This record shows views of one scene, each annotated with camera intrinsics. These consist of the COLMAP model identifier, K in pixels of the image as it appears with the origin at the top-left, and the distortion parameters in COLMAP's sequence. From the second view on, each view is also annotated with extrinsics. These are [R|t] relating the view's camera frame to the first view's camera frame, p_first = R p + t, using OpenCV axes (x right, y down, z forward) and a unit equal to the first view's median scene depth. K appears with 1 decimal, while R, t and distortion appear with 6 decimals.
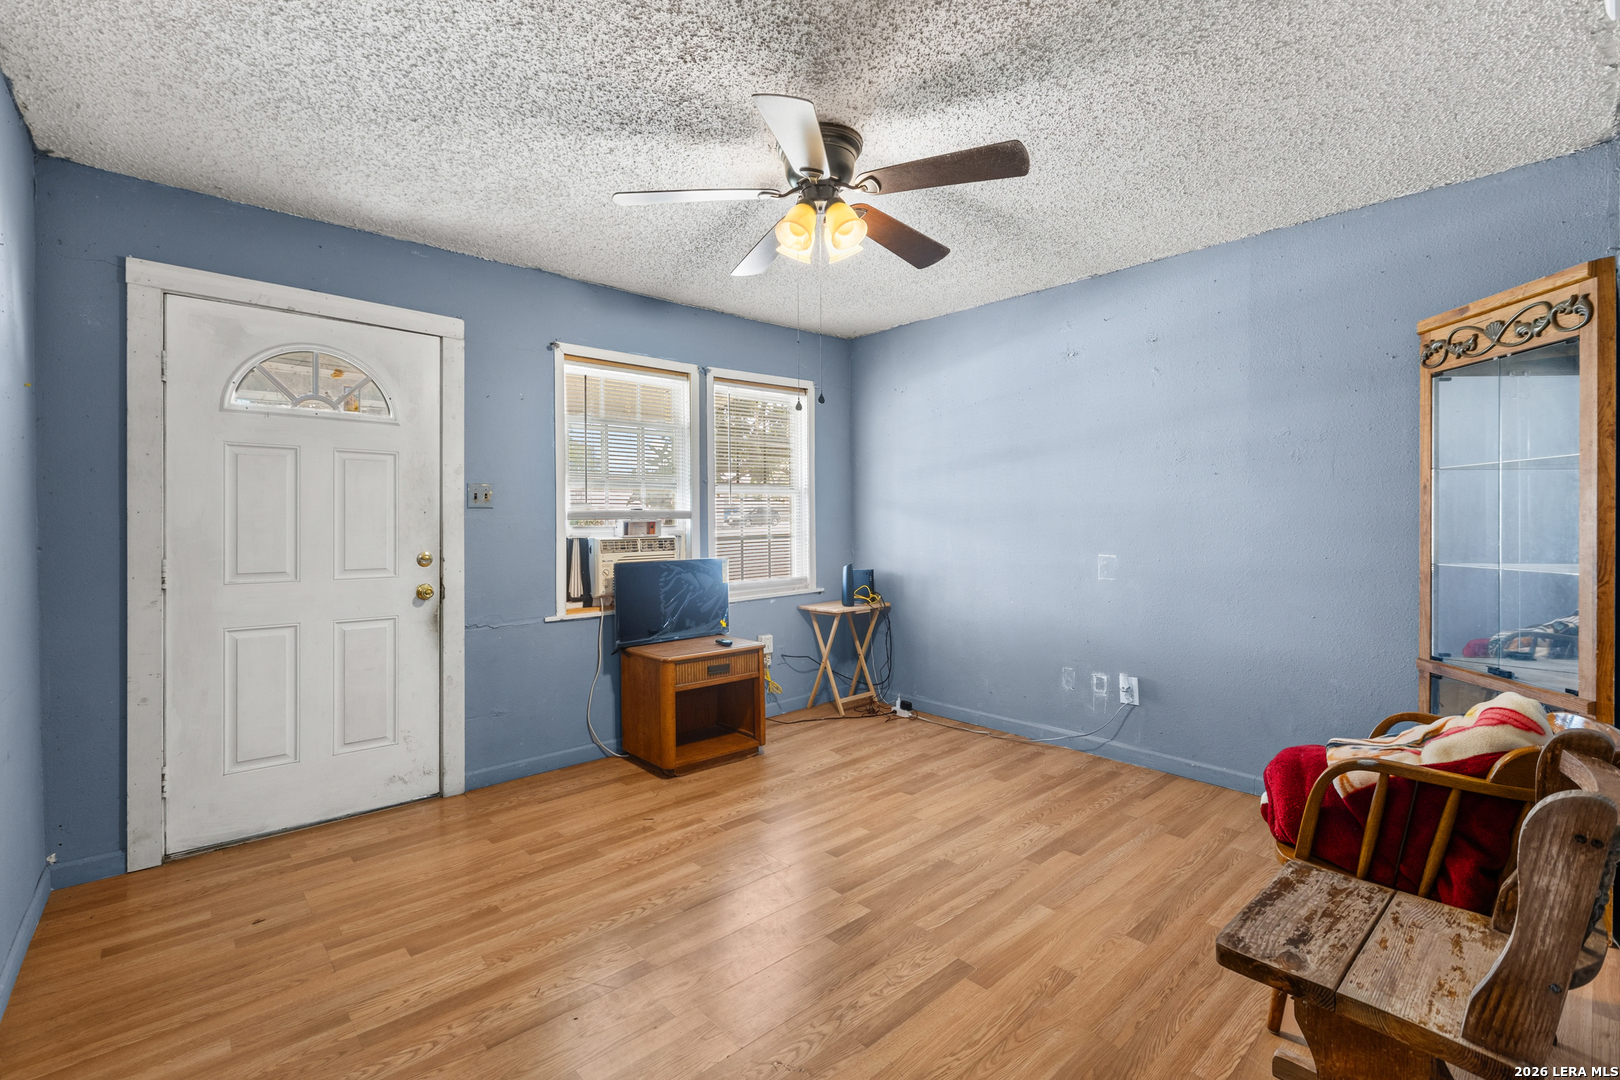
lens RADIAL K [[727.7, 0, 801.2], [0, 727.7, 528.5], [0, 0, 1]] dist [0.001977, 0.001155]
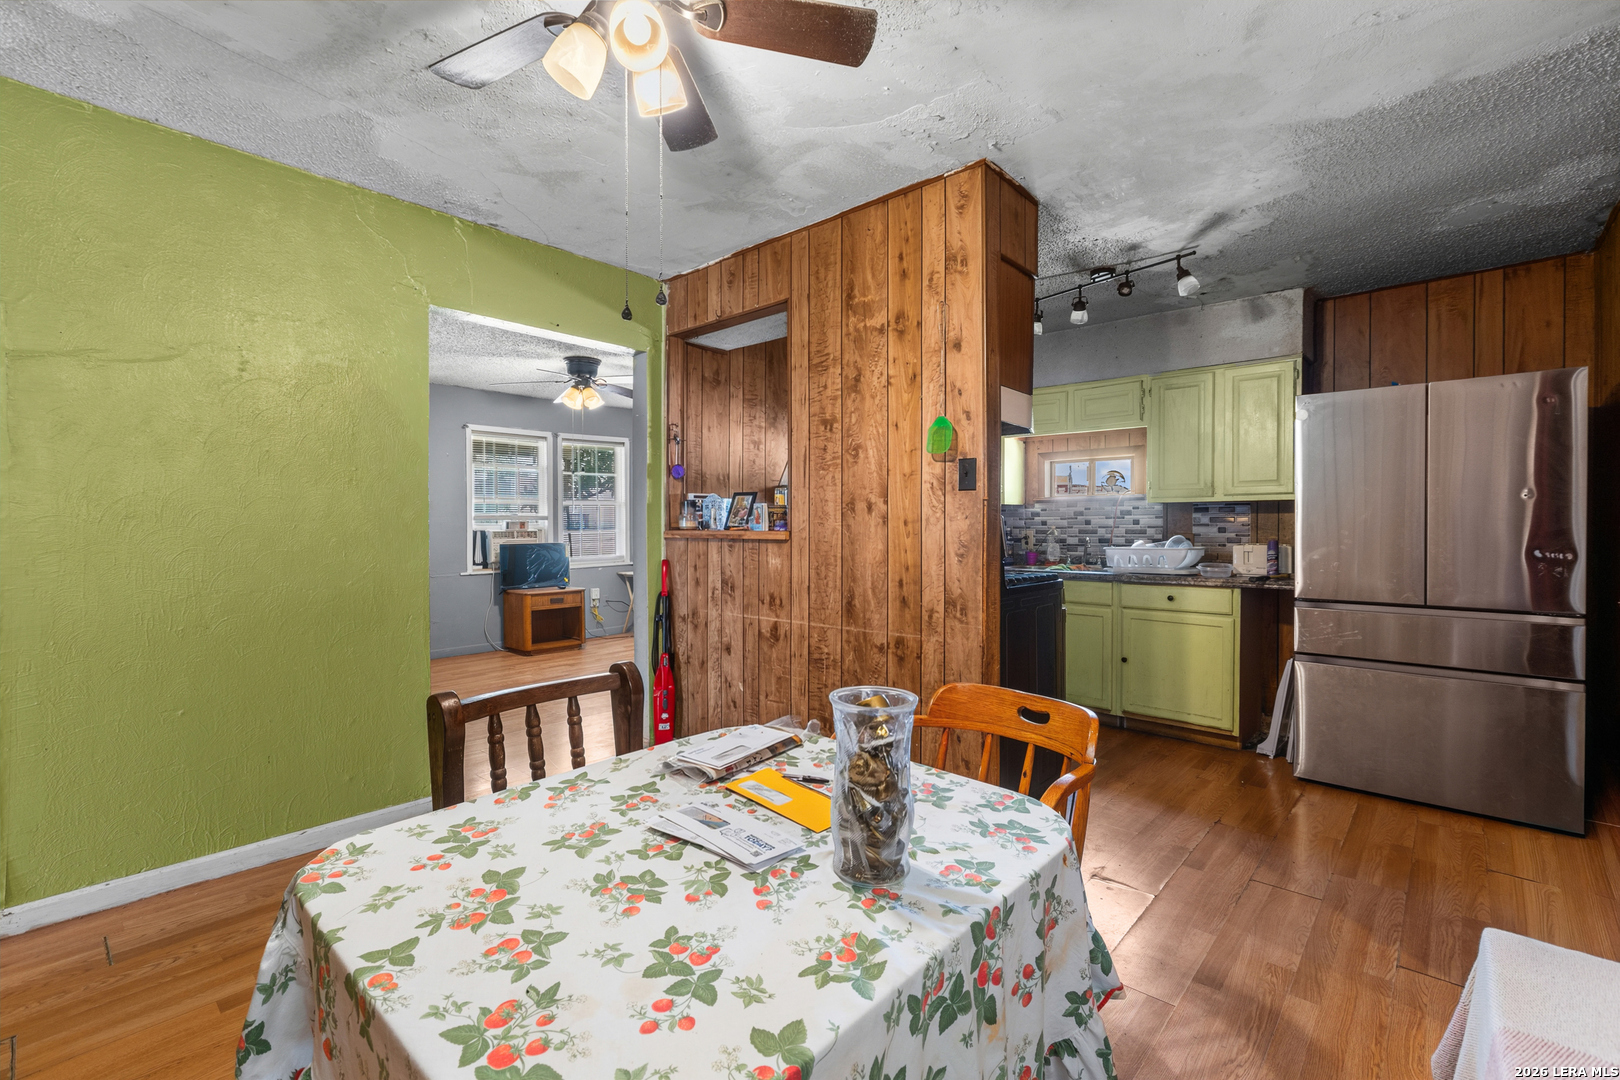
lens RADIAL K [[727.7, 0, 800.6], [0, 727.7, 533.9], [0, 0, 1]] dist [0.001977, 0.001155]
pose [[0.995677, 0.003485, 0.092820, 0.320925], [-0.004205, 0.999963, 0.007563, 0.004886], [-0.092790, -0.007921, 0.995654, -0.879673]]
